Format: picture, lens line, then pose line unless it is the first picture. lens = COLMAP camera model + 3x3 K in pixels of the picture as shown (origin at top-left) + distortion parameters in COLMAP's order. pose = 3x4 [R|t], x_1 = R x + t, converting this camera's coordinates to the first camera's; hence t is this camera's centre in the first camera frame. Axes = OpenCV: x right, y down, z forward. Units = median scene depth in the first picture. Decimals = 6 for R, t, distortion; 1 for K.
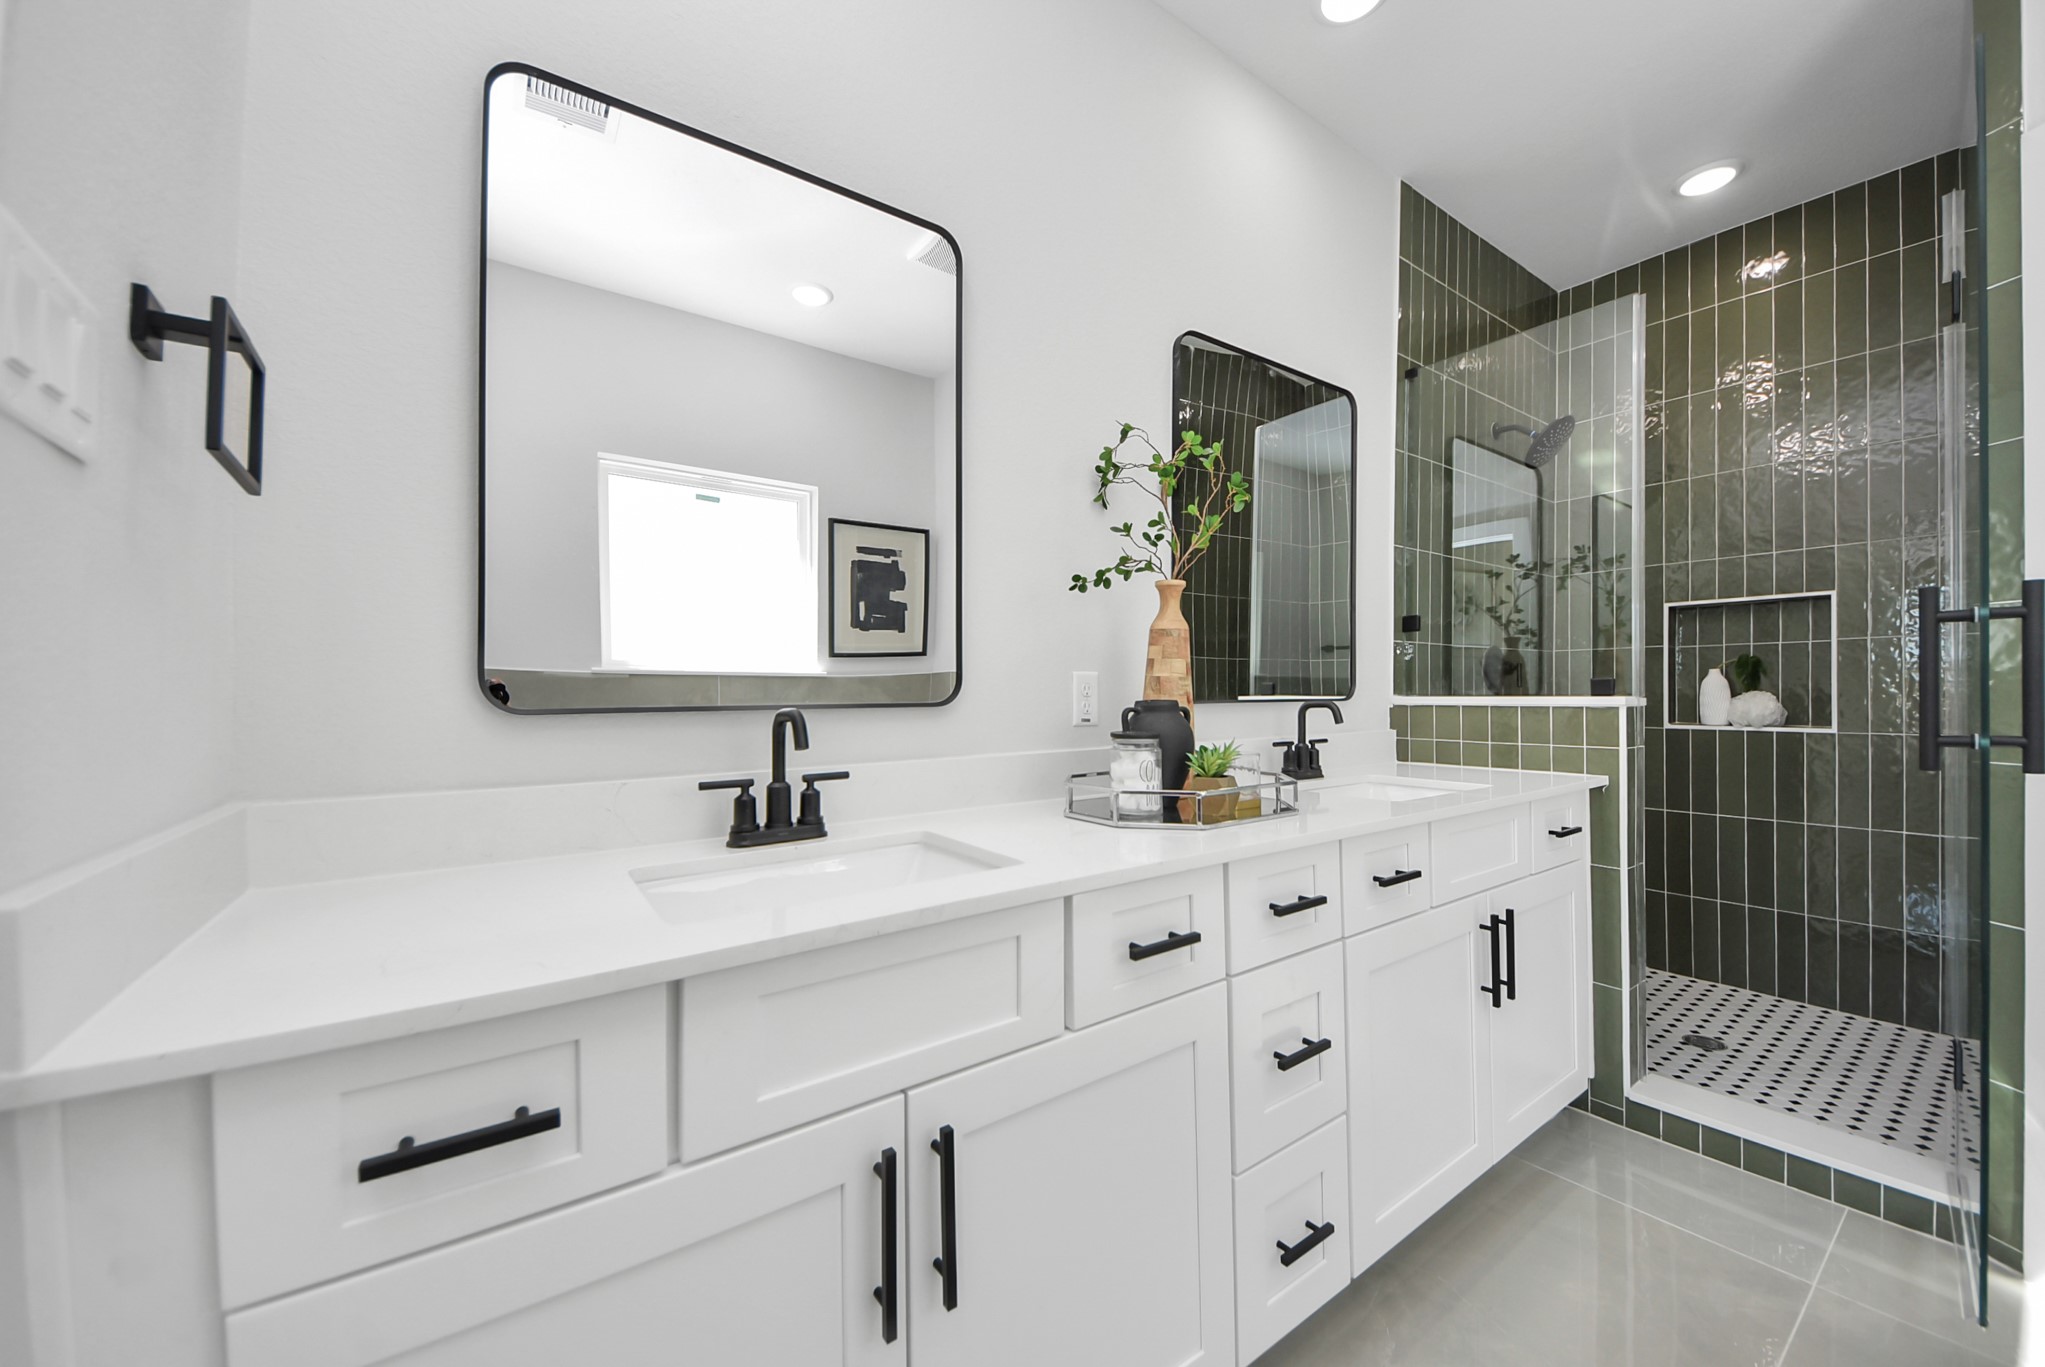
lens RADIAL K [[771.9, 0, 1031.7], [0, 771.9, 682.0], [0, 0, 1]] dist [0.000061, -0.000009]
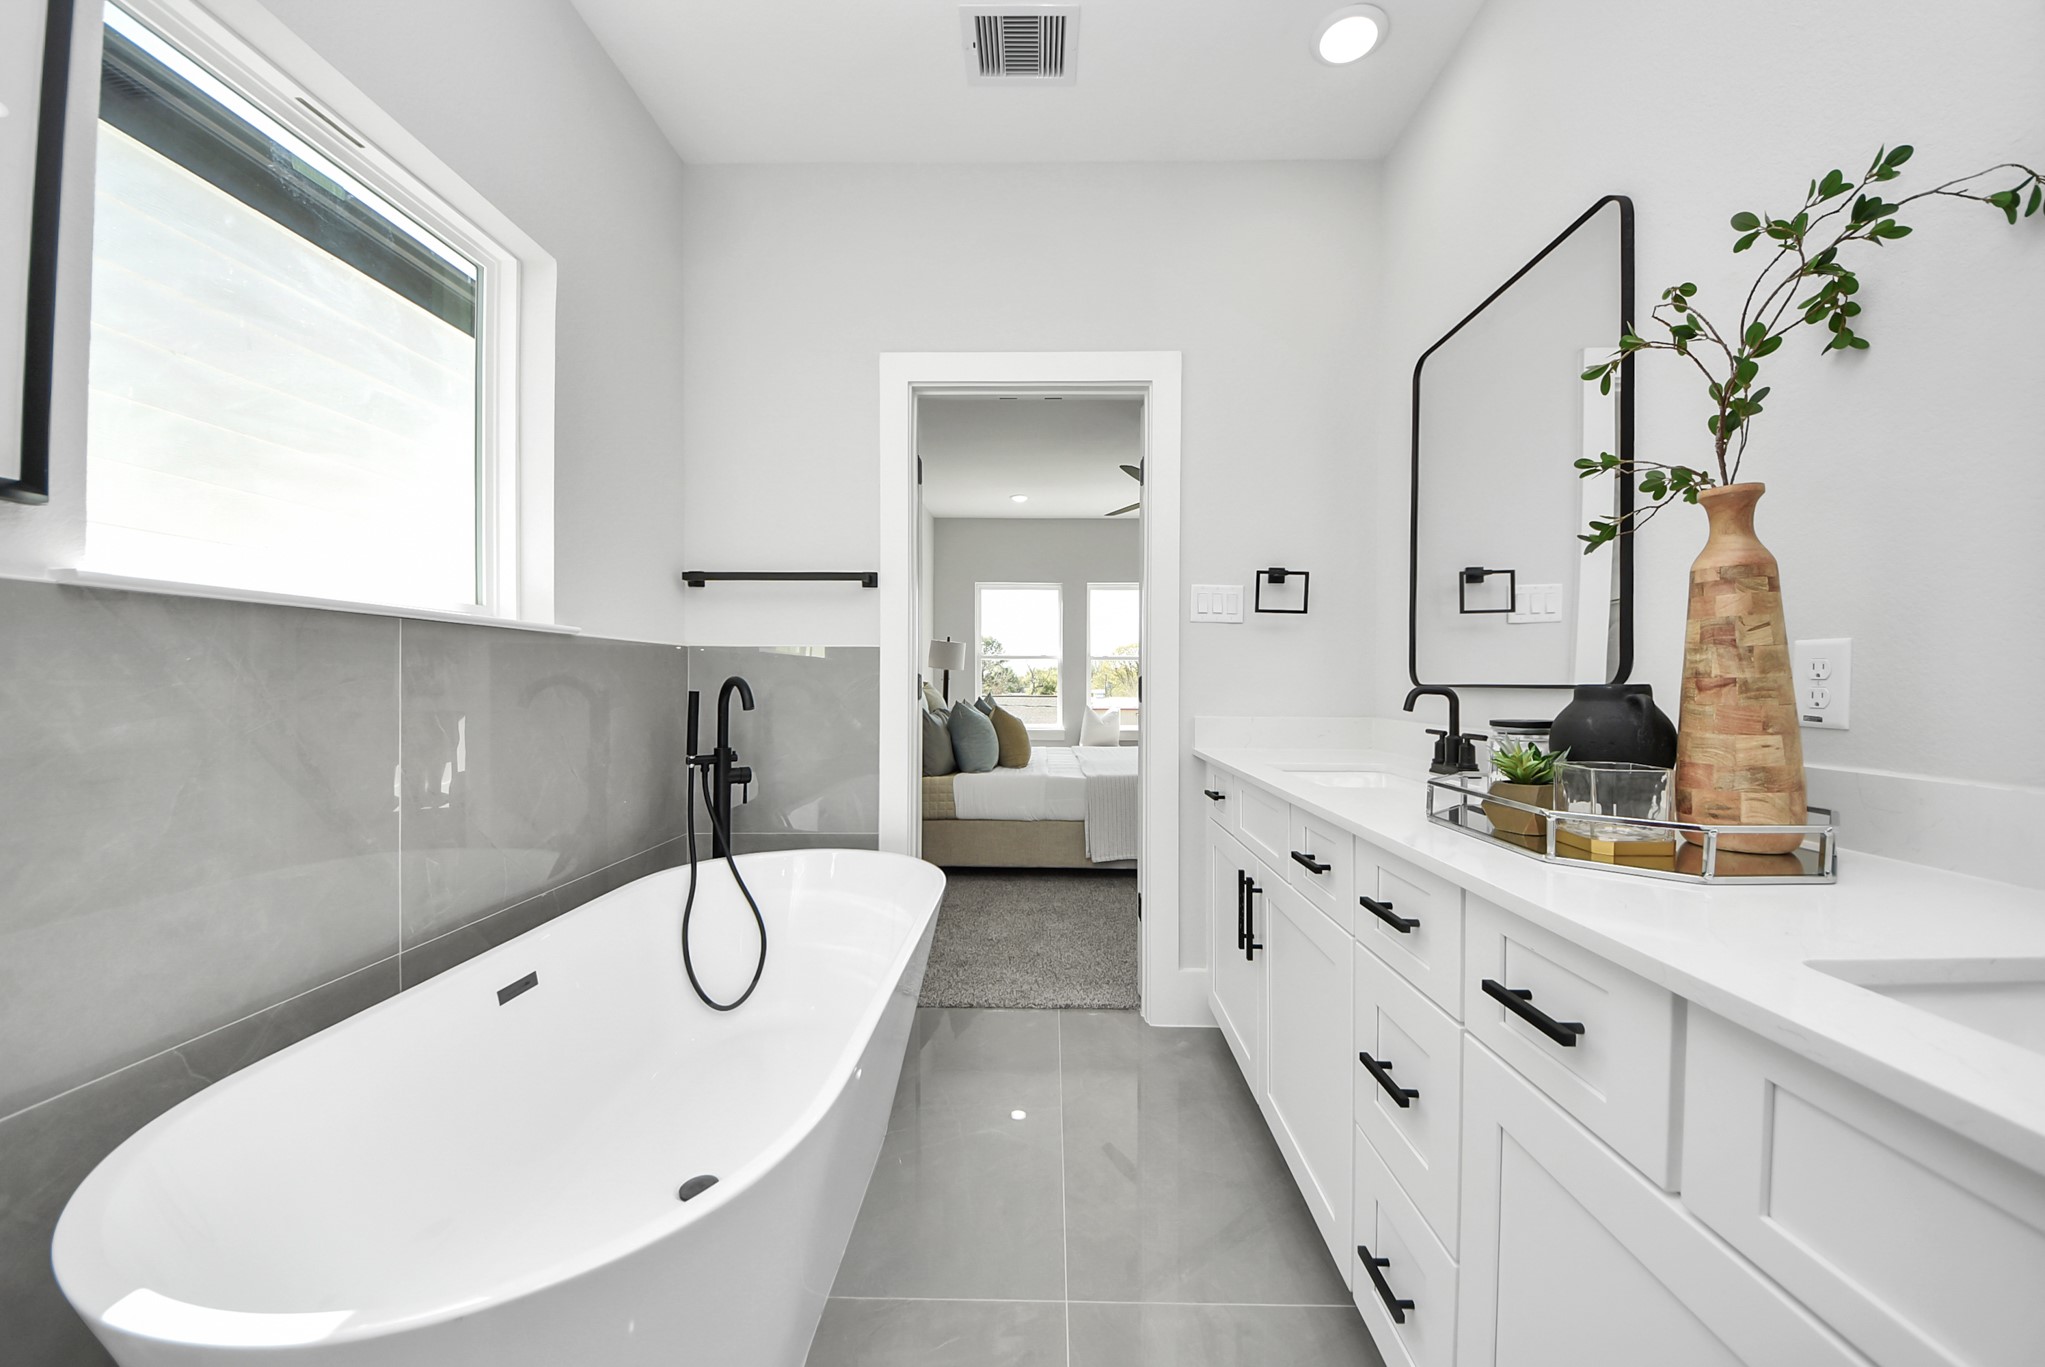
lens RADIAL K [[771.9, 0, 1031.7], [0, 771.9, 682.0], [0, 0, 1]] dist [0.000061, -0.000009]
pose [[-0.612050, -0.003815, -0.790810, 1.243778], [0.001768, 0.999979, -0.006191, 0.031125], [0.790817, -0.005187, -0.612031, 1.161488]]
